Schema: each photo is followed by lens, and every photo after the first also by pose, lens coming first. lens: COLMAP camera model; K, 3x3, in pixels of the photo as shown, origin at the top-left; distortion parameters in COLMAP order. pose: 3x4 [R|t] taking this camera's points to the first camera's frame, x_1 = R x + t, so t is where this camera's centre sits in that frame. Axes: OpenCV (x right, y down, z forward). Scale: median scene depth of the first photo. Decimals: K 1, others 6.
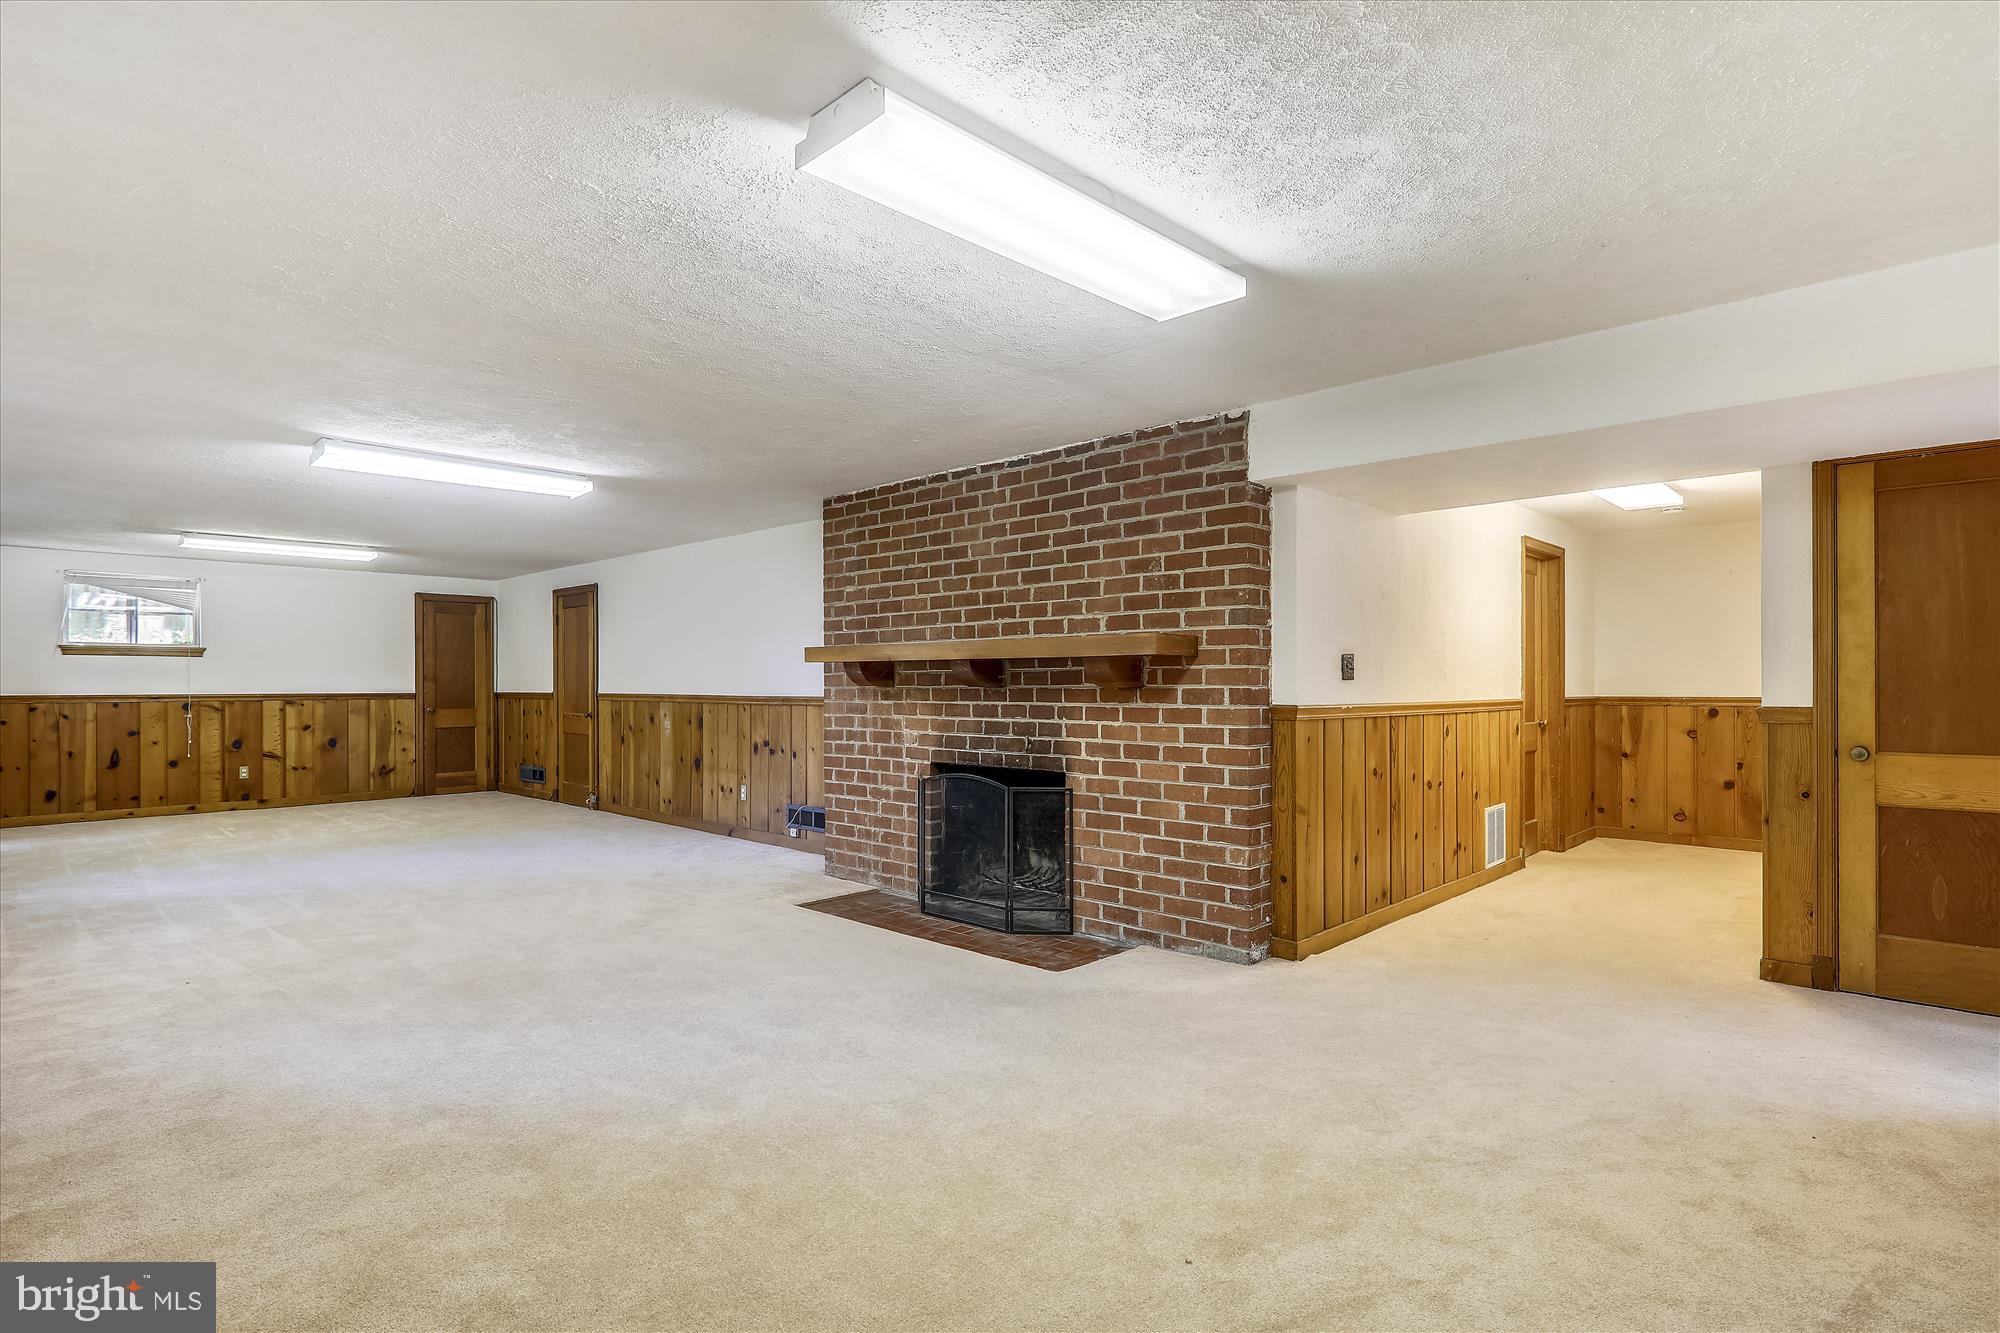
lens RADIAL K [[1035.4, 0, 1006.2], [0, 1035.4, 688.2], [0, 0, 1]] dist [-0.021411, -0.000603]
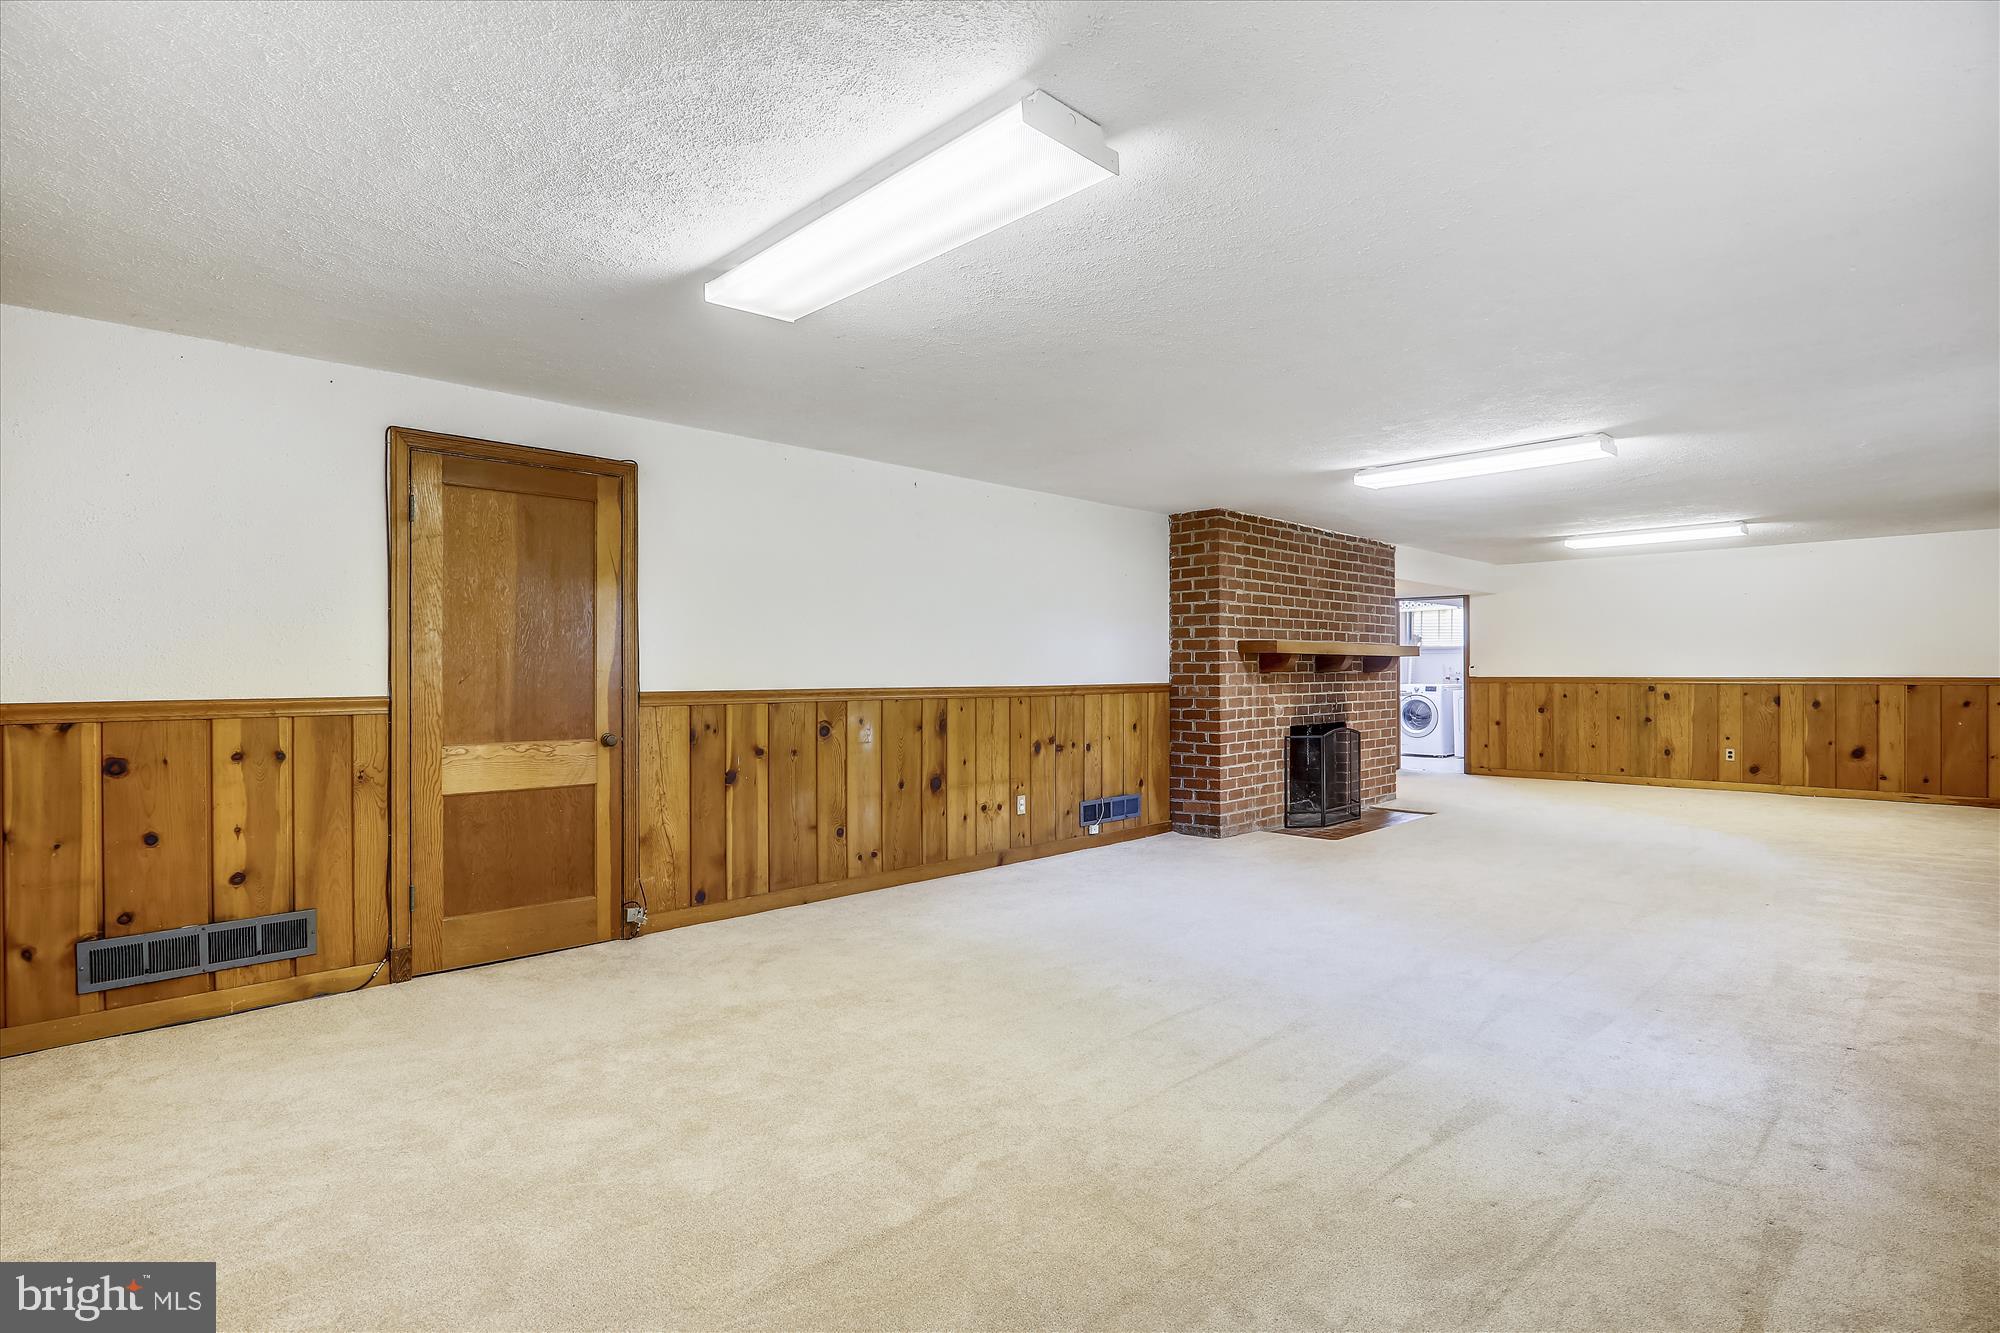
lens RADIAL K [[979.9, 0, 1003.4], [0, 979.9, 689.0], [0, 0, 1]] dist [-0.076831, 0.034331]
pose [[0.028813, -0.013704, 0.999491, -1.328092], [0.011665, 0.999843, 0.013372, -0.001571], [-0.999517, 0.011274, 0.028968, 1.277119]]
